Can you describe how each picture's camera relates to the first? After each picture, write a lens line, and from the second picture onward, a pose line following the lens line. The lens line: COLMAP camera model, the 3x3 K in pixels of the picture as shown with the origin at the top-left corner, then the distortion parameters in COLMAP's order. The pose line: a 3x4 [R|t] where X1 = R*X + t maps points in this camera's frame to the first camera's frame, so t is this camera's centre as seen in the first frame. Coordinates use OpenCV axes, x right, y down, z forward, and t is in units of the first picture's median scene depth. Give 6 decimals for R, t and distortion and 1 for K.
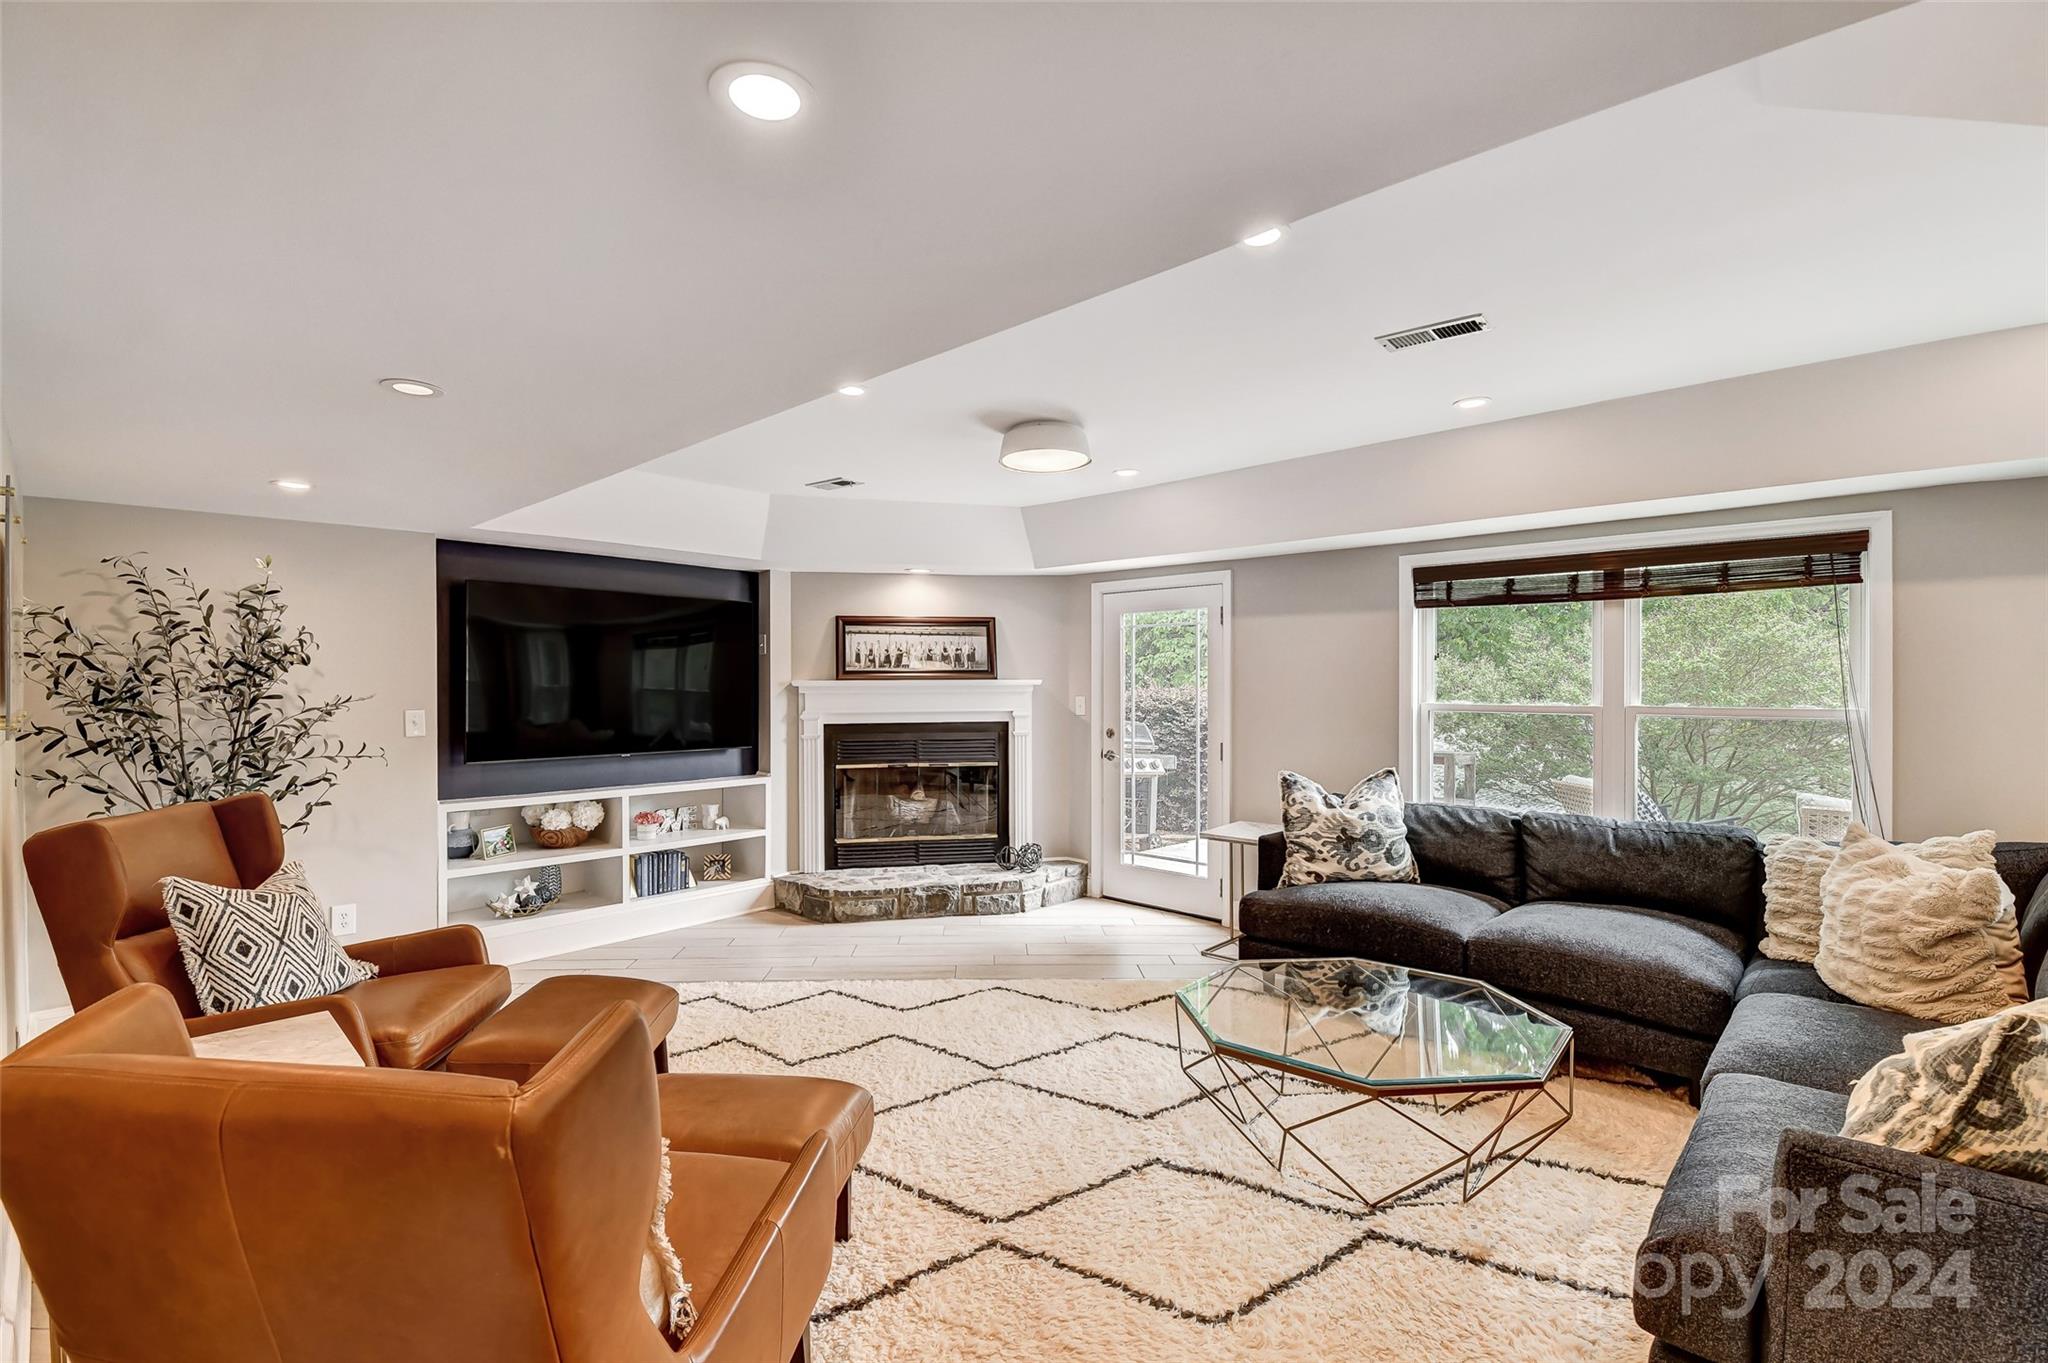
lens RADIAL K [[880.5, 0, 1024.0], [0, 880.5, 681.5], [0, 0, 1]] dist [-0.000667, -0.011649]
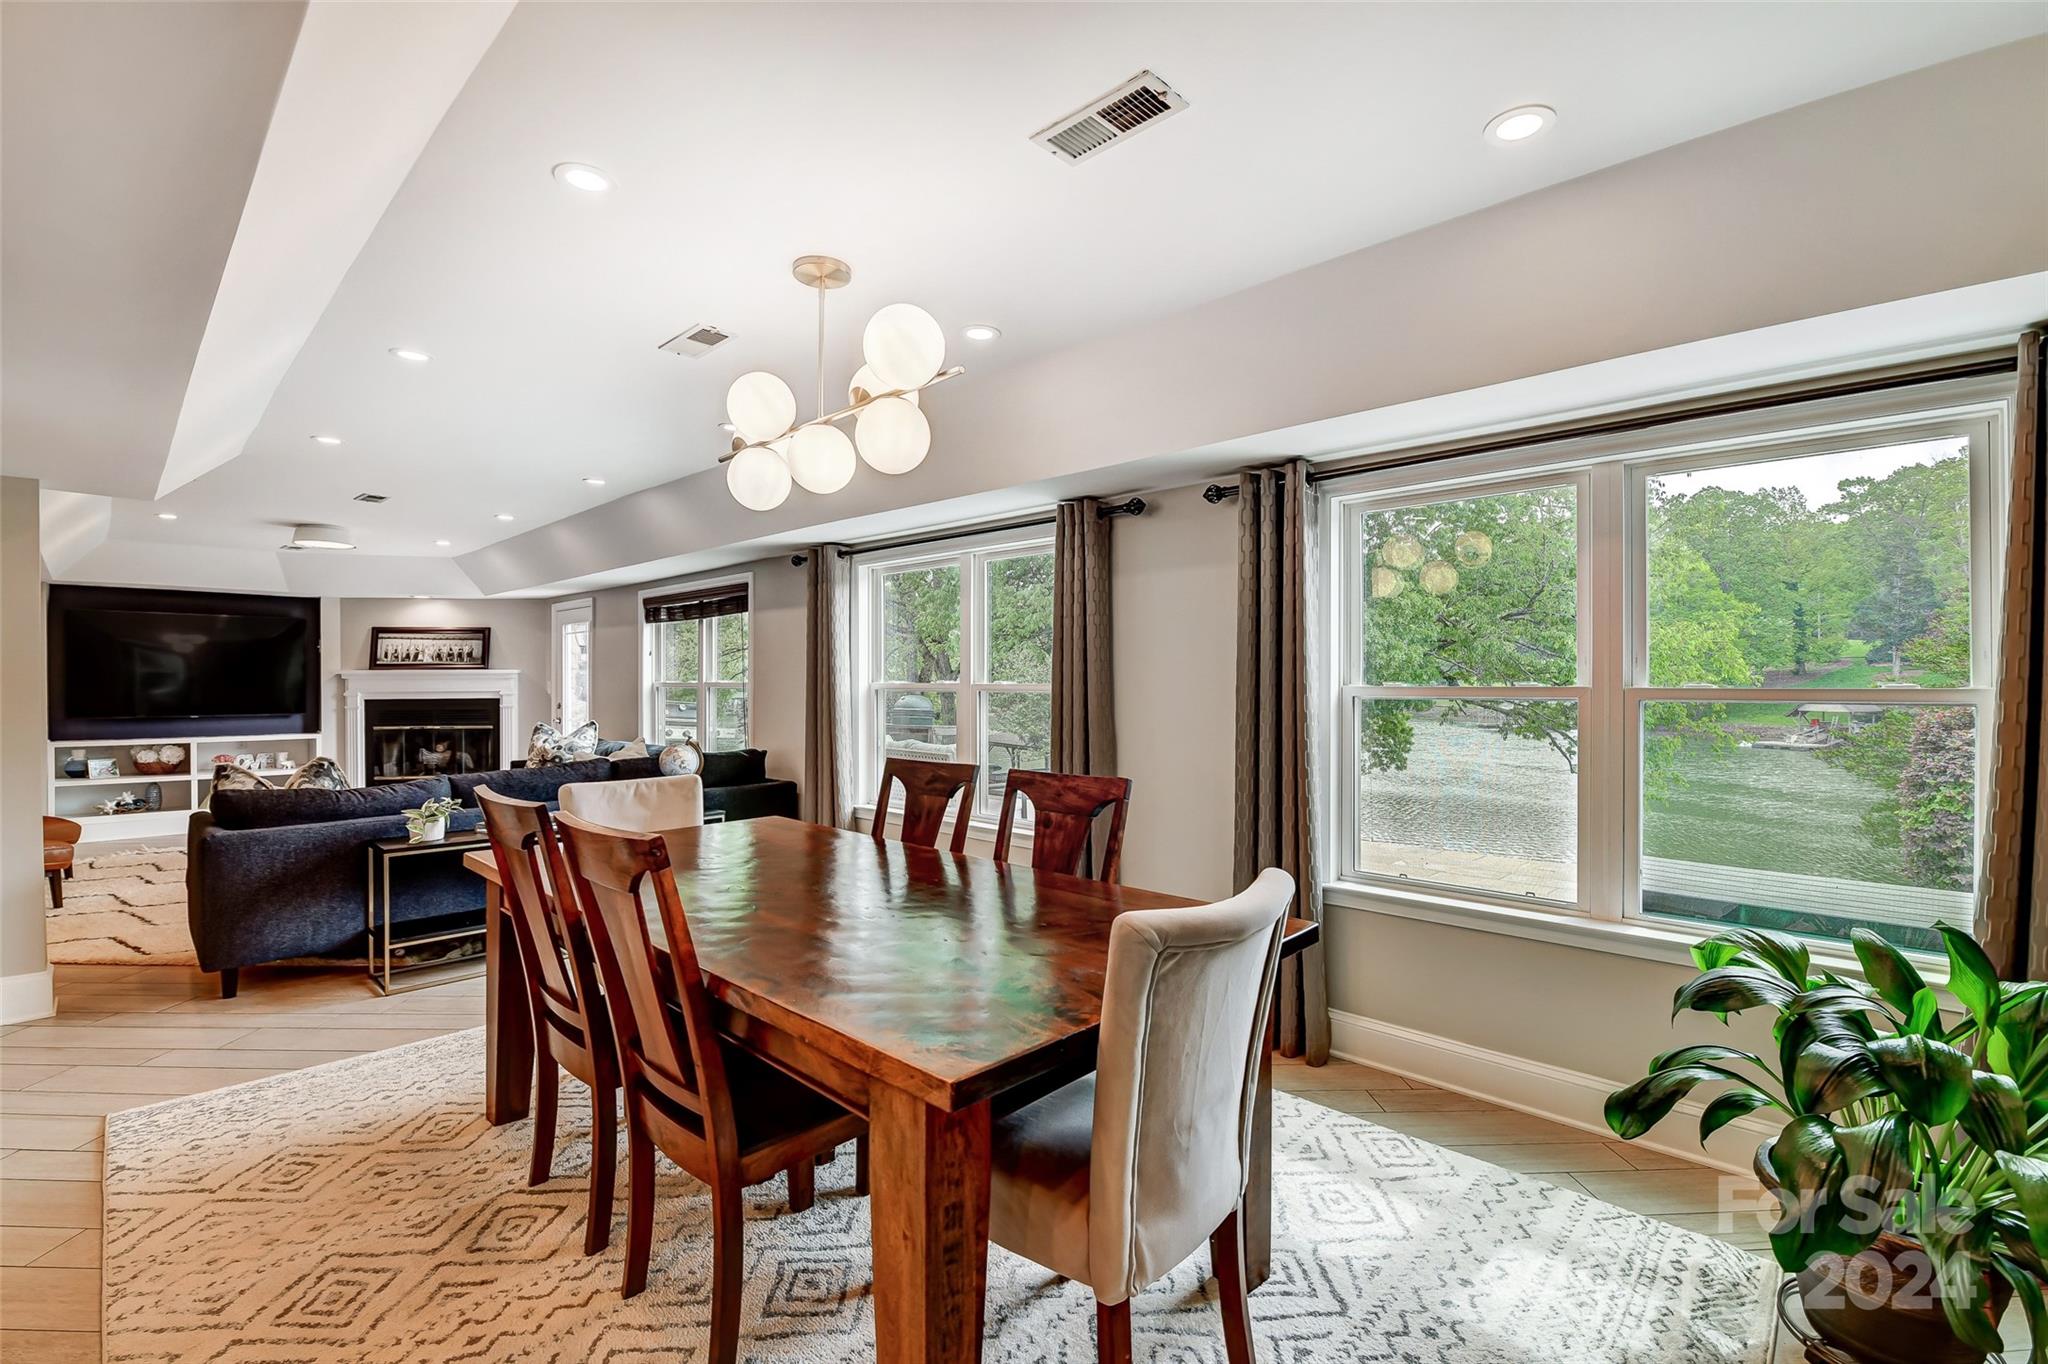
lens RADIAL K [[880.5, 0, 1024.0], [0, 880.5, 682.0], [0, 0, 1]] dist [-0.000667, -0.011649]
pose [[0.999952, -0.000556, -0.009815, 0.925198], [0.000559, 1.000000, 0.000277, 0.019325], [0.009815, -0.000282, 0.999952, -0.484251]]
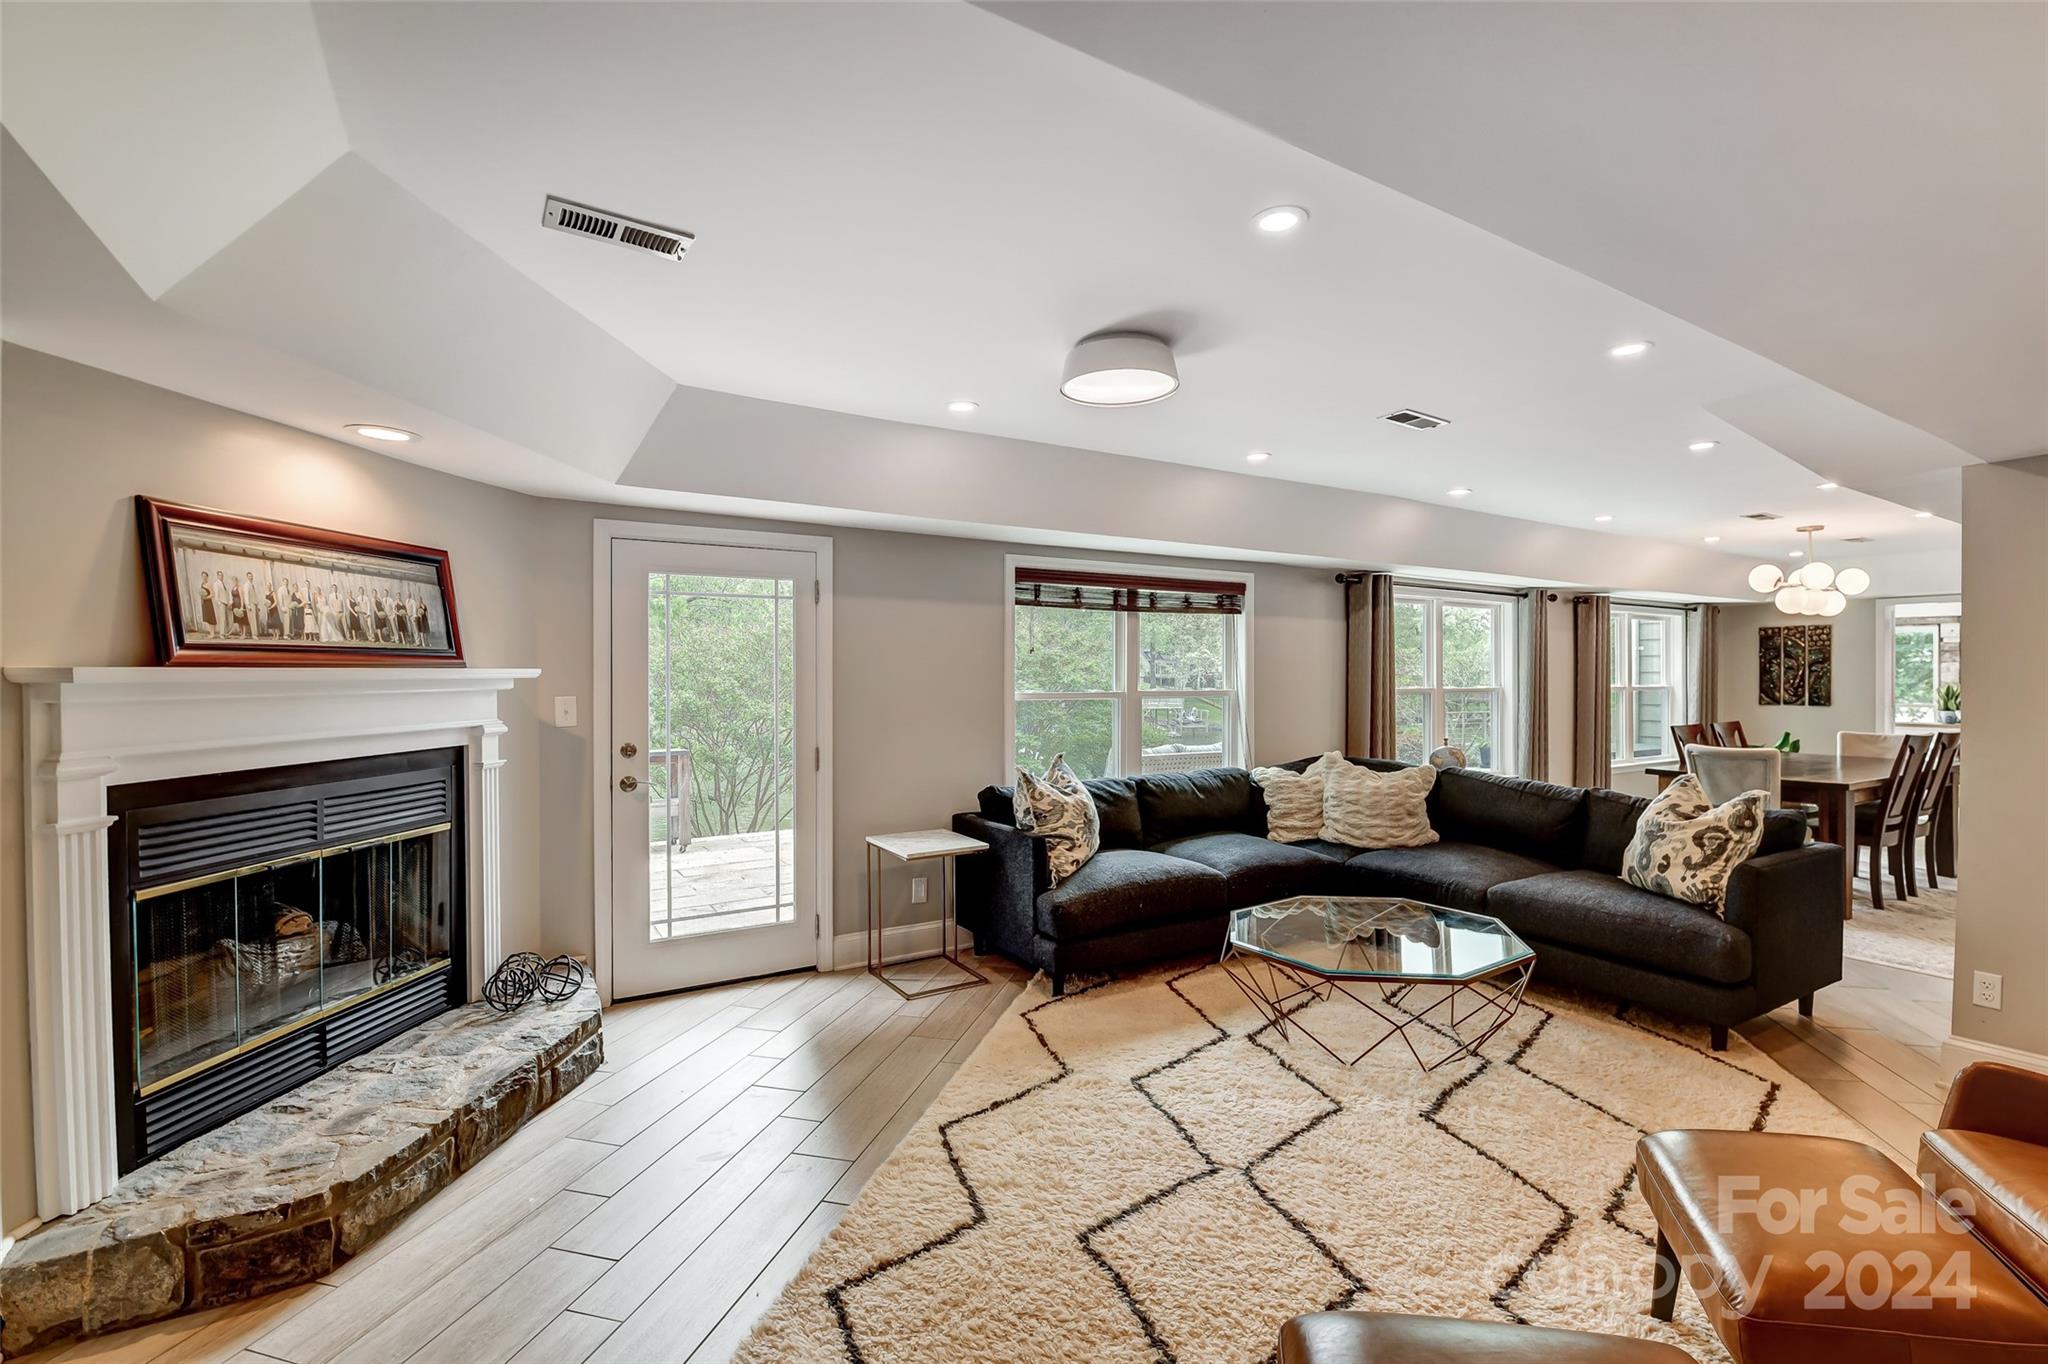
lens RADIAL K [[894.7, 0, 1033.2], [0, 894.7, 677.7], [0, 0, 1]] dist [-0.002829, -0.010644]
pose [[0.274812, -0.002446, 0.961495, -0.482281], [-0.000945, 0.999996, 0.002814, 0.001877], [-0.961497, -0.001682, 0.274809, 0.541794]]
